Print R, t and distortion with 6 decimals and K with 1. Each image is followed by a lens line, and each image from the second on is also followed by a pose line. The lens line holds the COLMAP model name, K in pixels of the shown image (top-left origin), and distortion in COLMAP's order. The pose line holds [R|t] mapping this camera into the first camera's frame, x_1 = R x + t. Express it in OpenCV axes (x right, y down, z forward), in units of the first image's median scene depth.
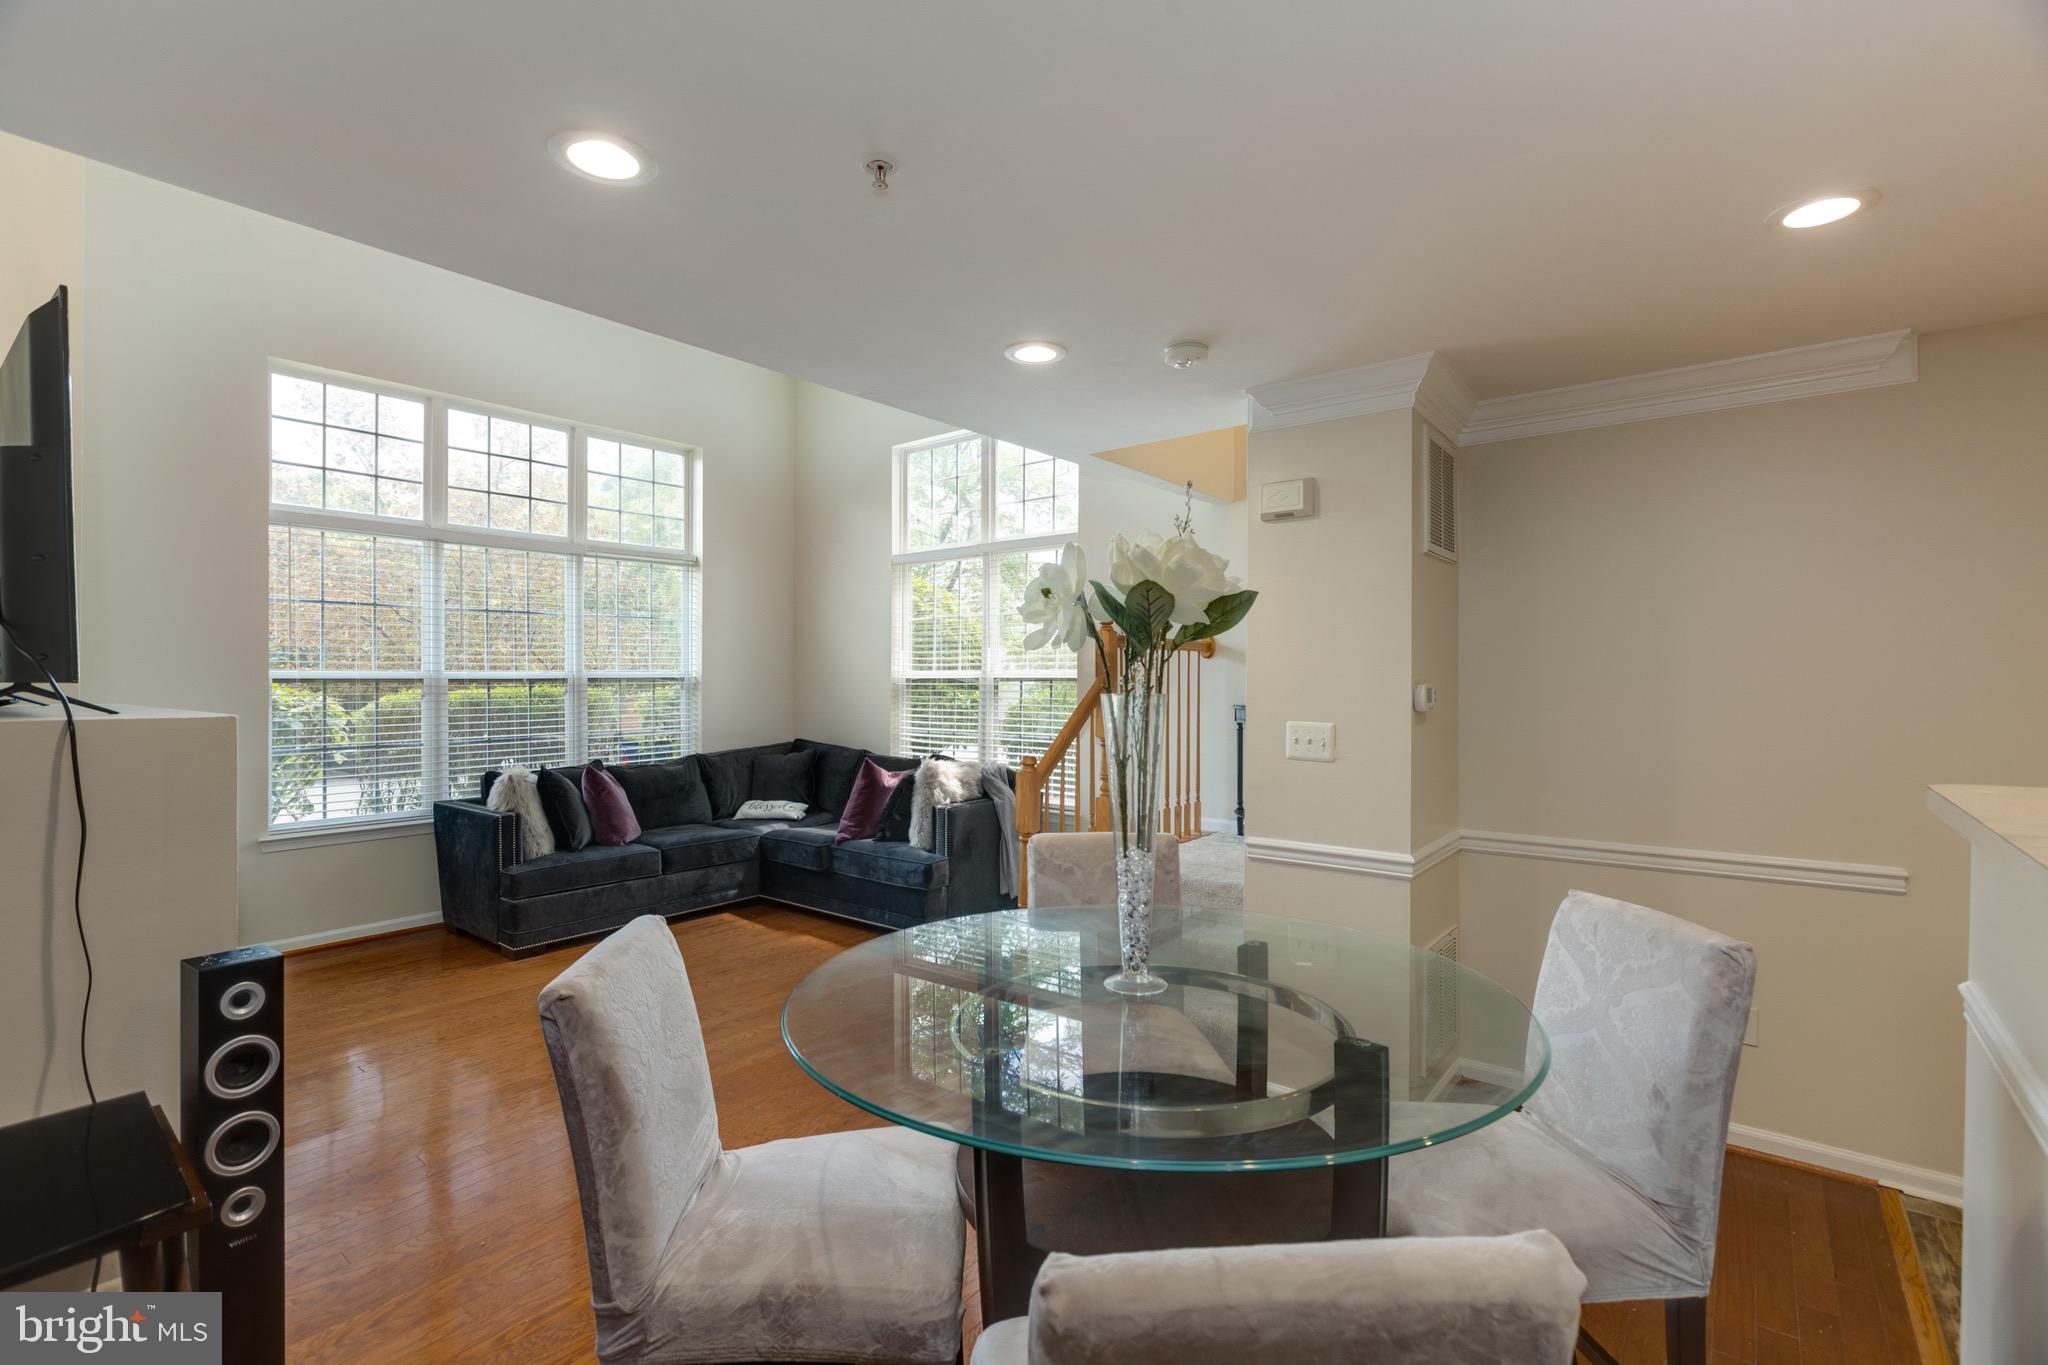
lens RADIAL K [[919.9, 0, 1029.7], [0, 919.9, 678.8], [0, 0, 1]] dist [-0.008062, -0.000445]
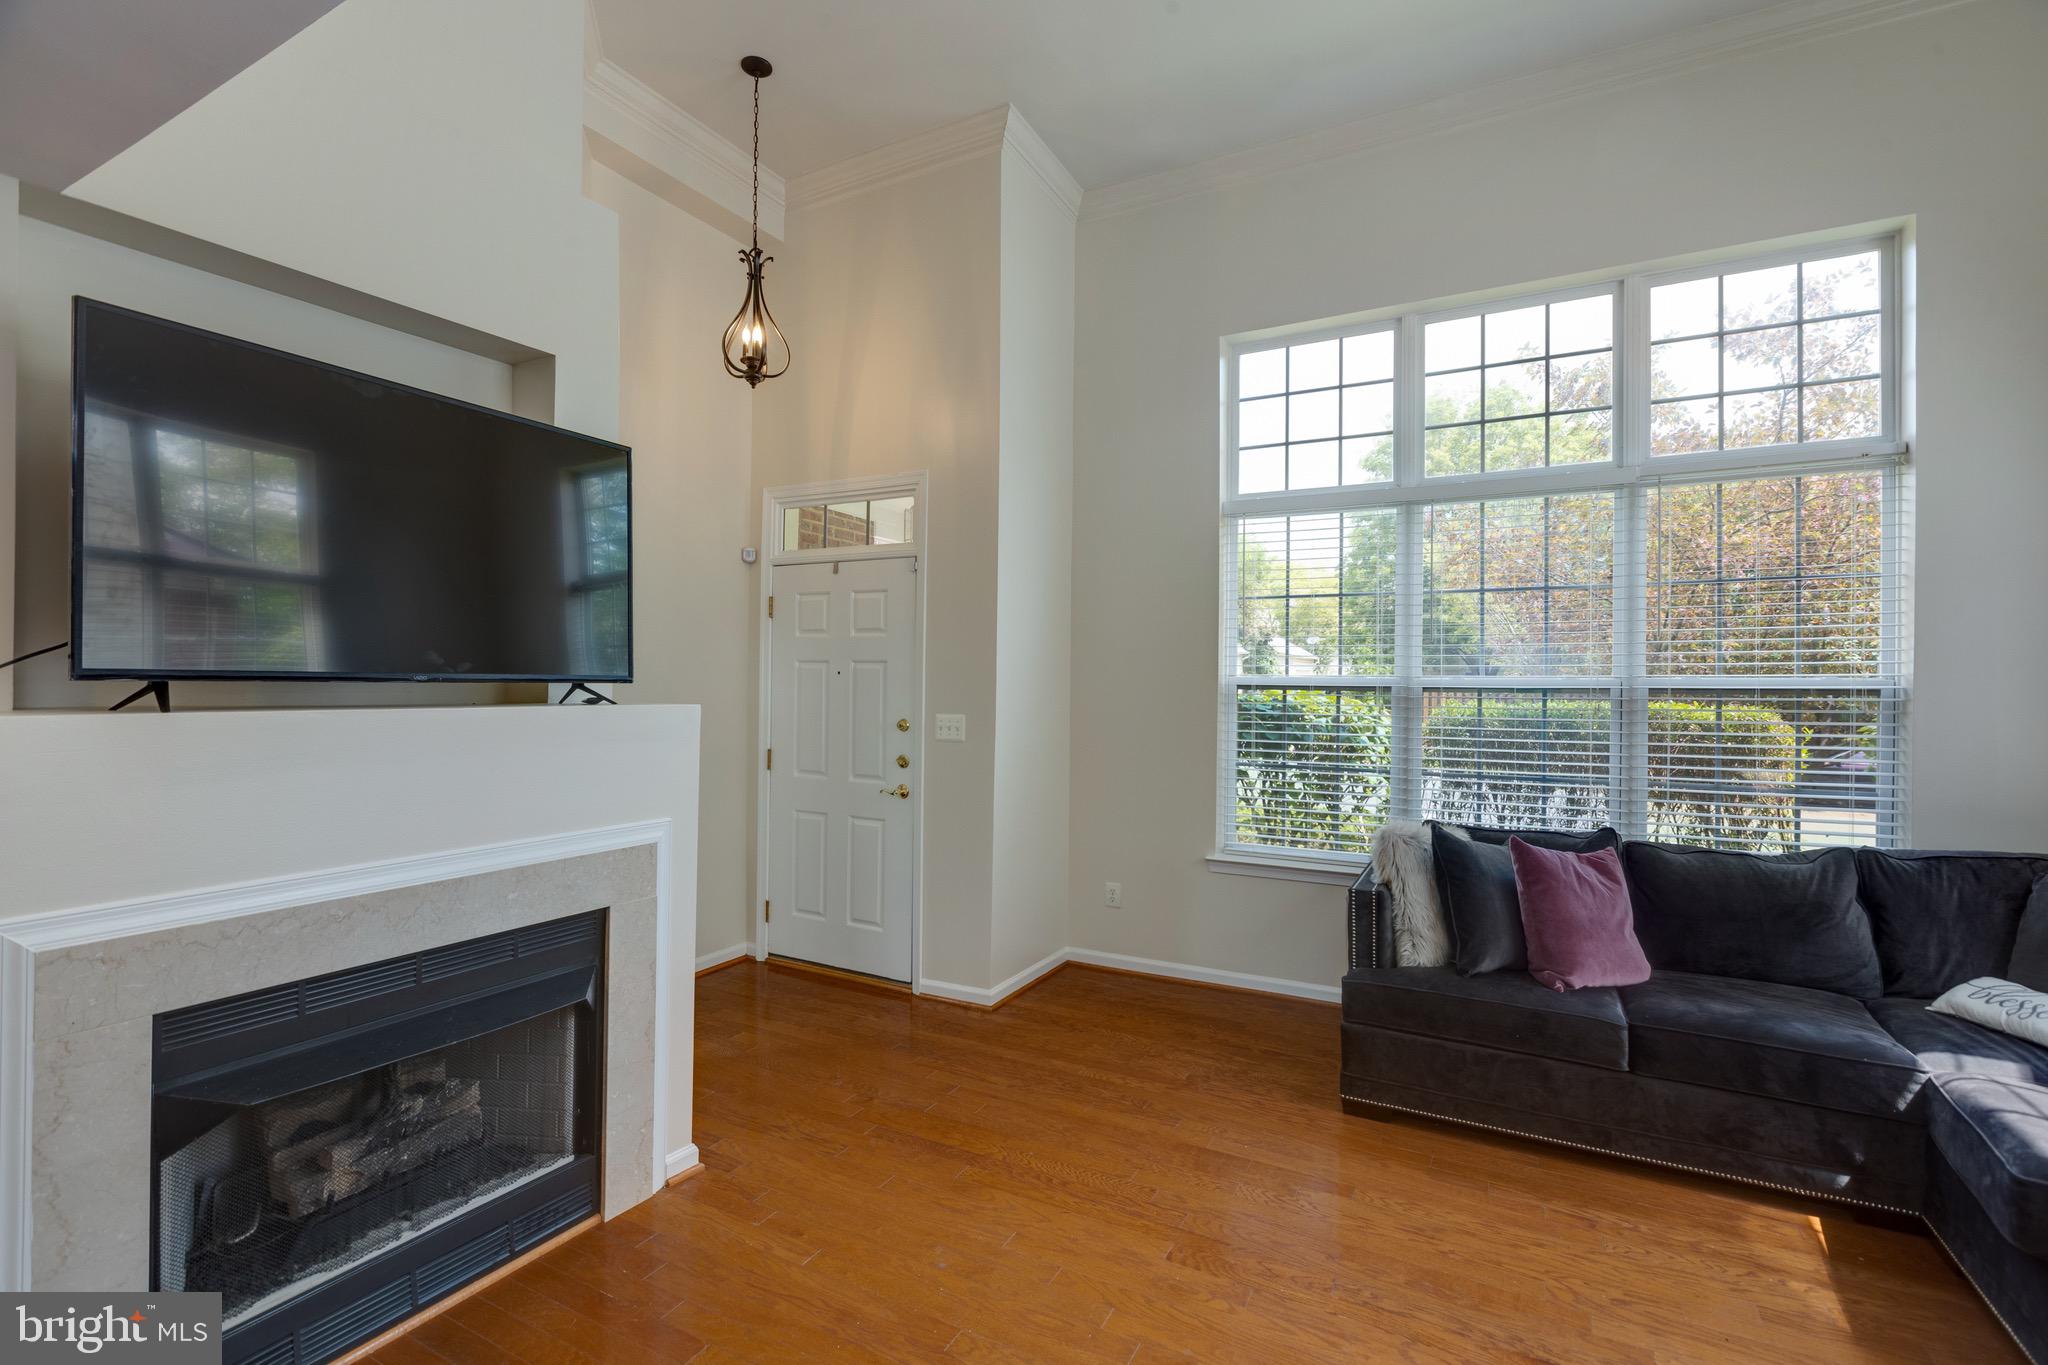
lens RADIAL K [[919.9, 0, 1023.7], [0, 919.9, 675.1], [0, 0, 1]] dist [-0.008062, -0.000445]
pose [[0.169490, -0.005185, -0.985518, 0.042889], [-0.011873, 0.999903, -0.007302, -0.000097], [0.985460, 0.012939, 0.169412, 0.552870]]
